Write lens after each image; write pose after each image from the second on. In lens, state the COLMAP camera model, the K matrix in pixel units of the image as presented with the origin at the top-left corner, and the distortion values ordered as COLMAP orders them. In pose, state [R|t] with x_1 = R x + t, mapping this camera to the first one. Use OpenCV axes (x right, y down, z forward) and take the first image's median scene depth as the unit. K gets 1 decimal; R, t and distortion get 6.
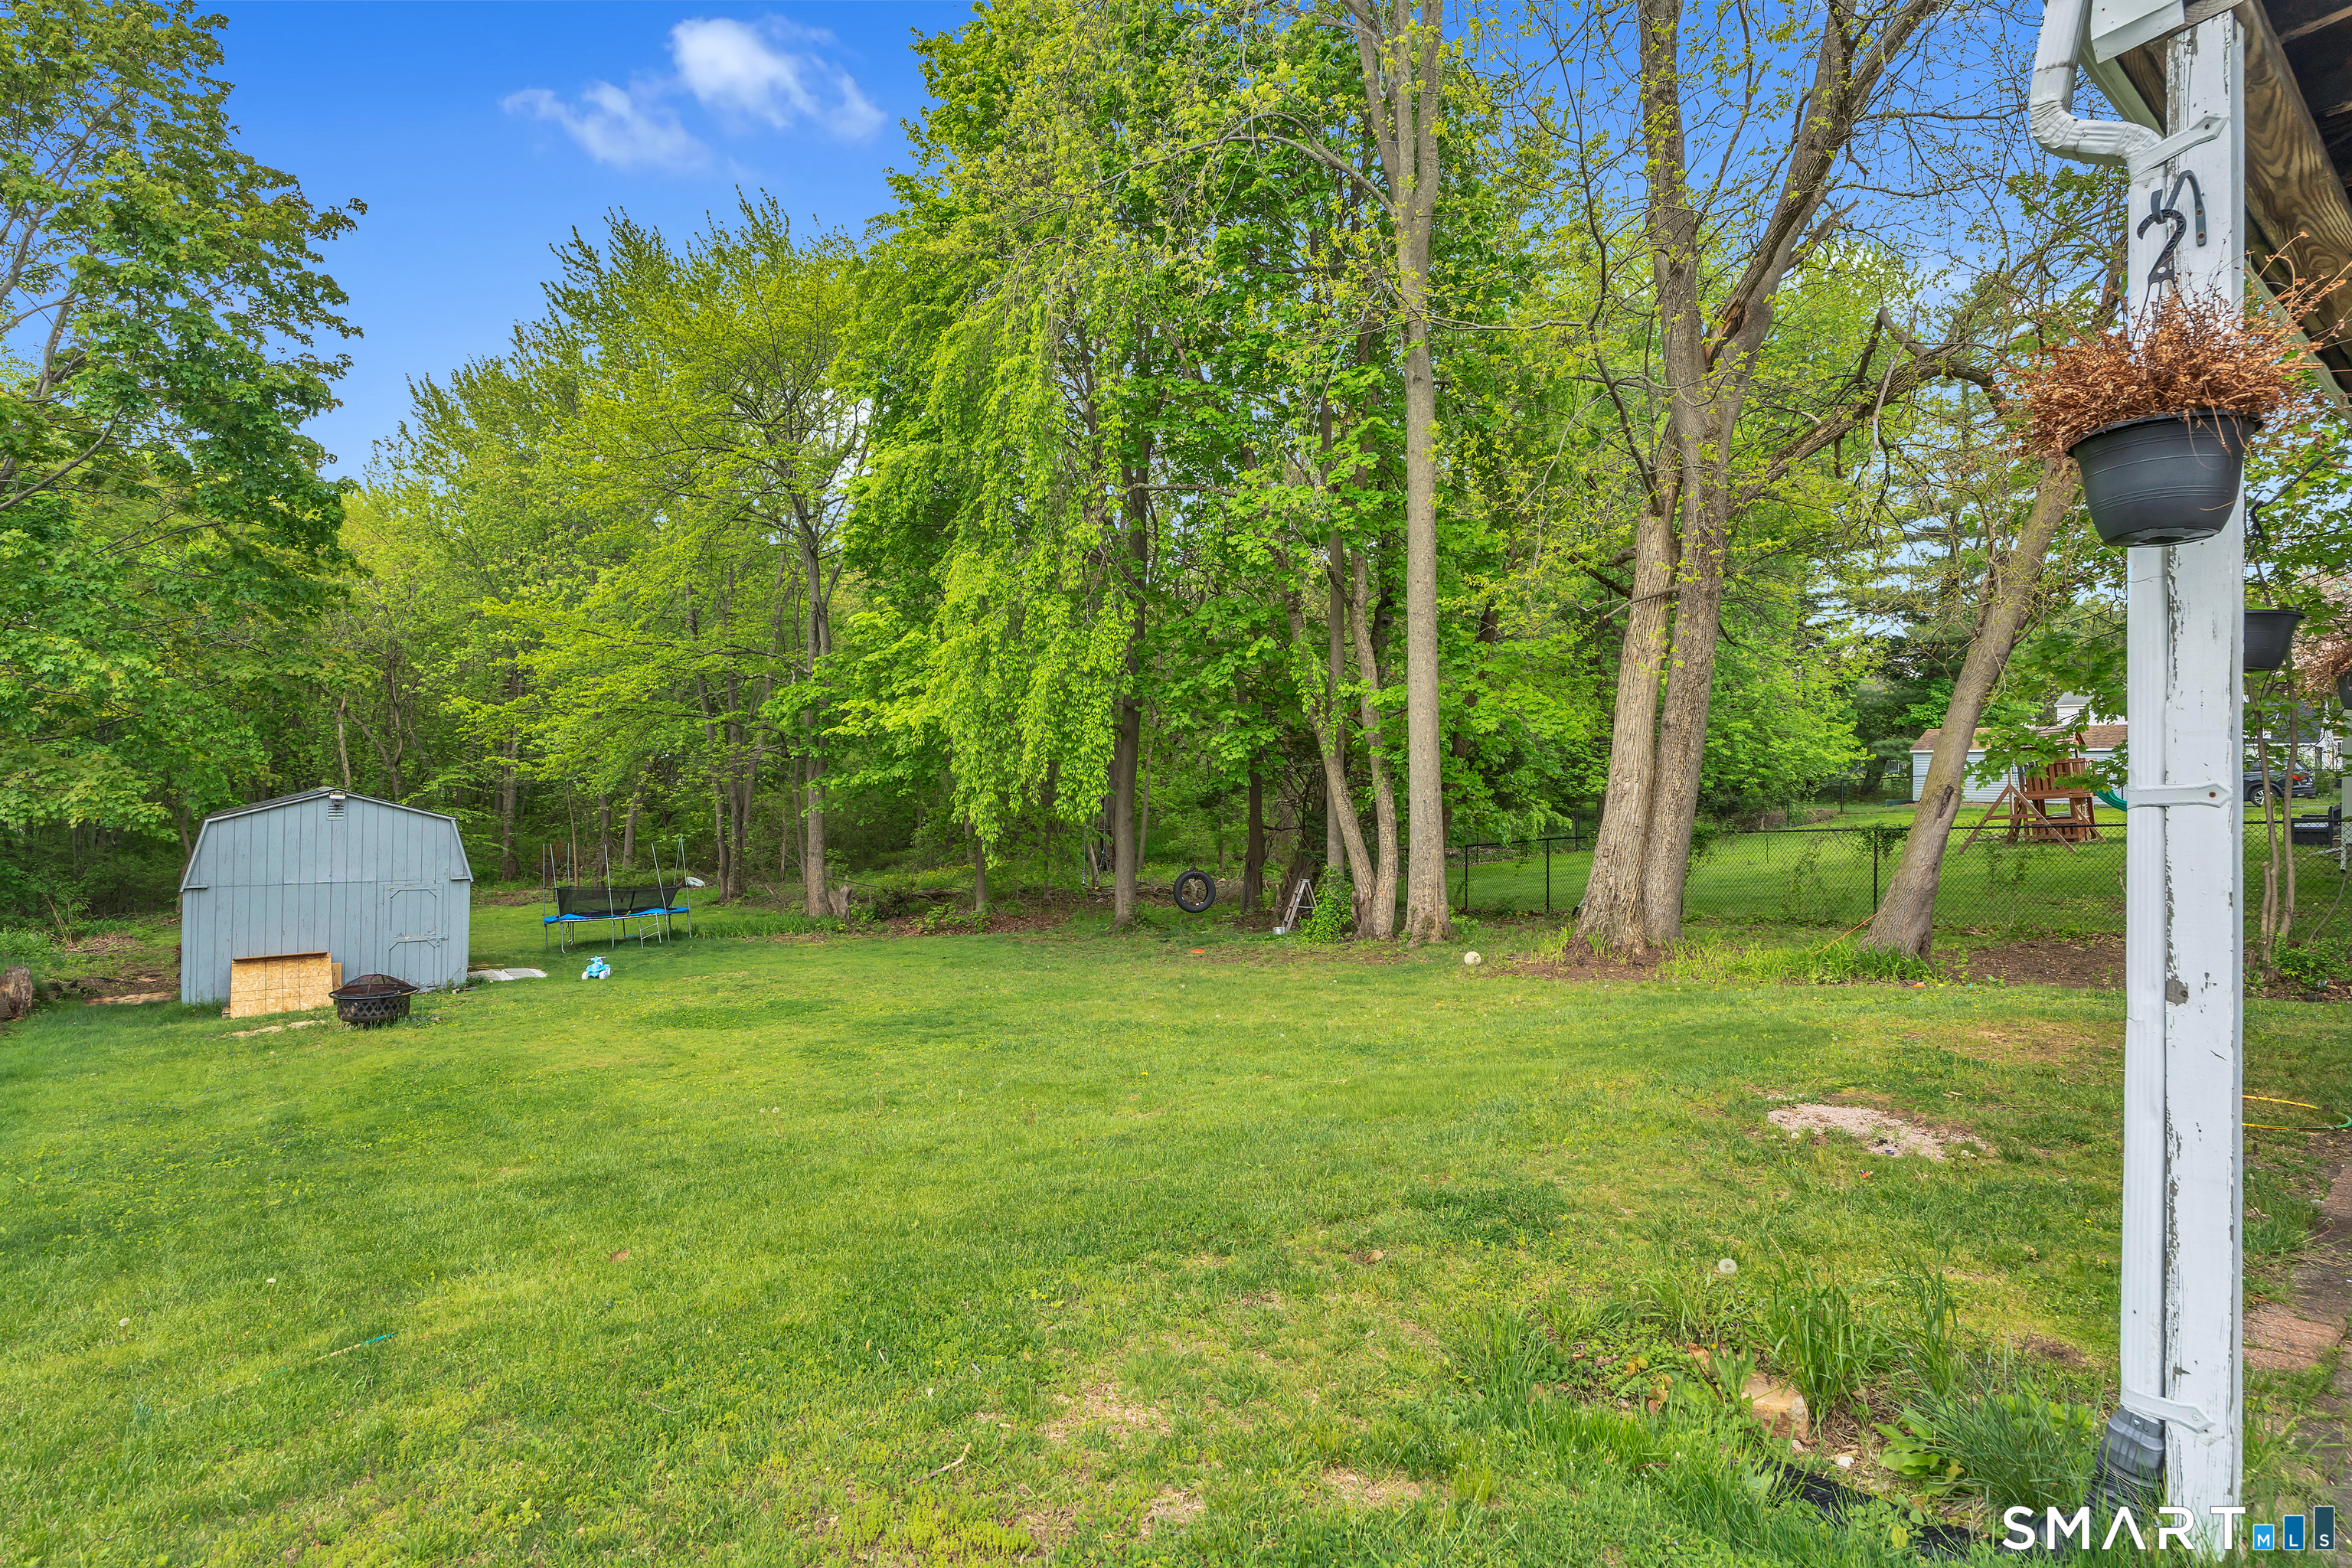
lens RADIAL K [[1182.1, 0, 1176.0], [0, 1182.1, 784.0], [0, 0, 1]] dist [0.015281, 0.000302]
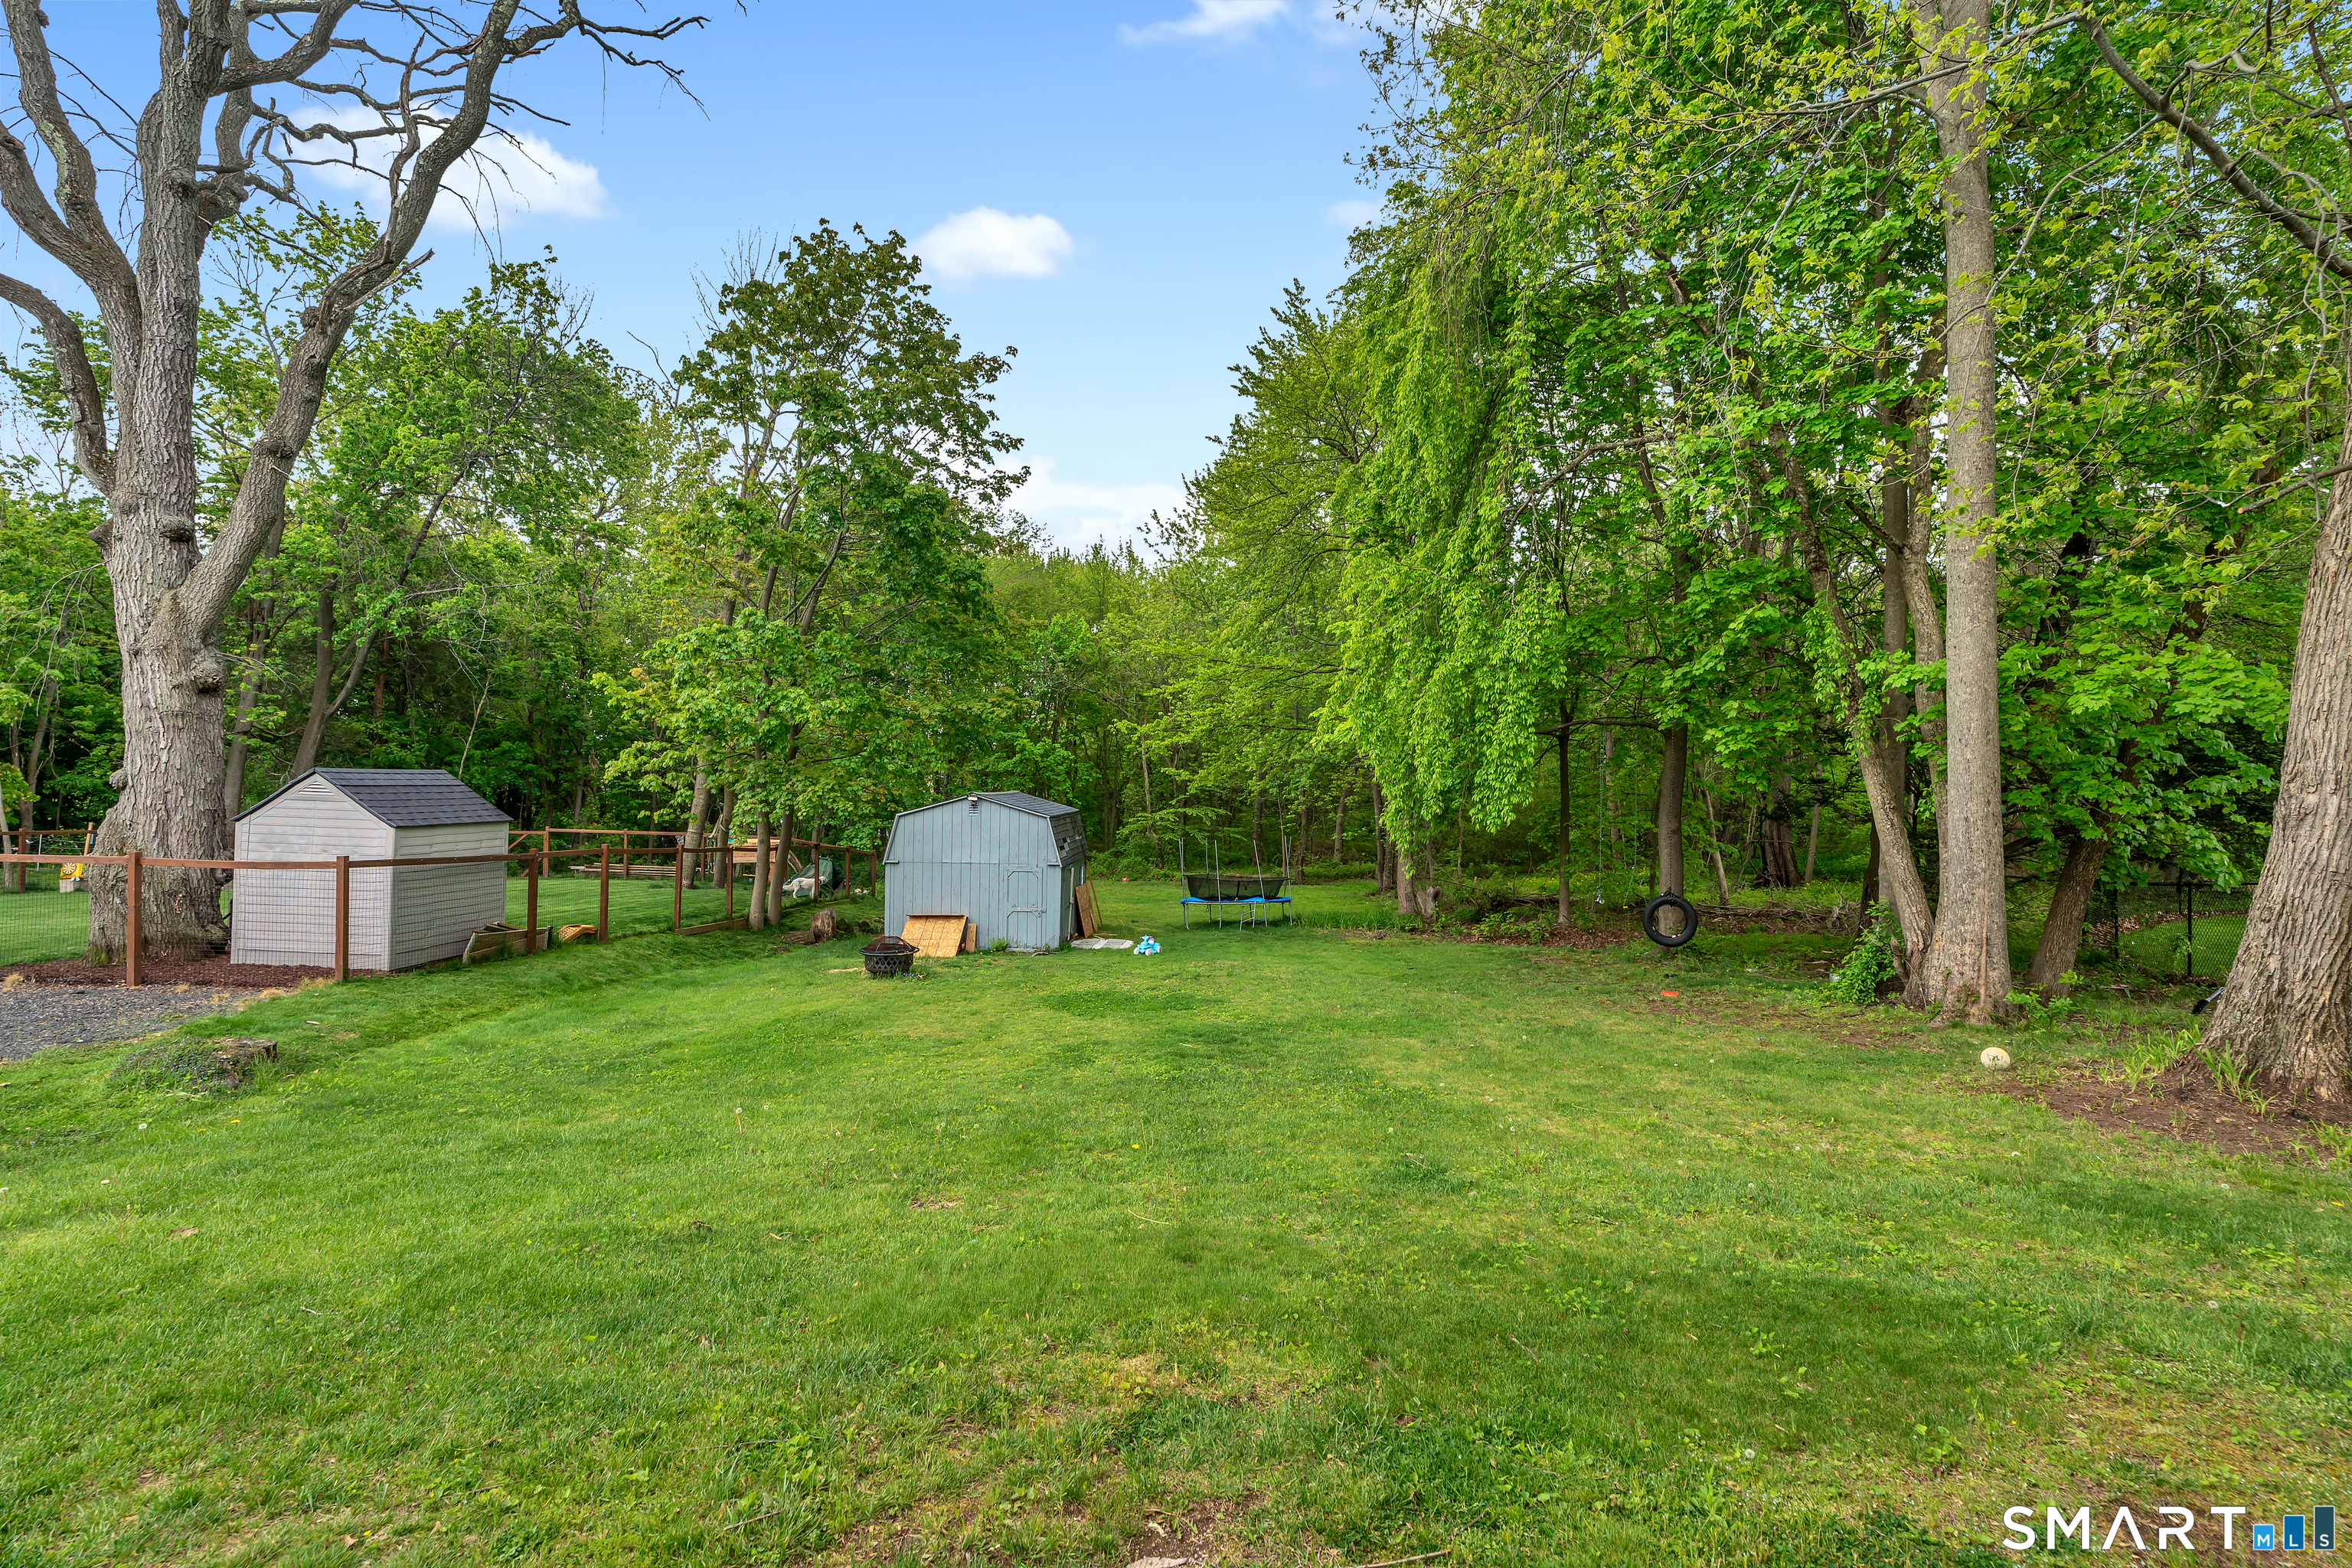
lens RADIAL K [[1071.1, 0, 1217.8], [0, 1071.1, 781.1], [0, 0, 1]] dist [0.002184, 0.000946]
pose [[0.787179, -0.001109, -0.616723, 0.246765], [-0.002206, 0.999987, -0.004615, -0.003352], [0.616720, 0.004993, 0.787167, 0.229138]]
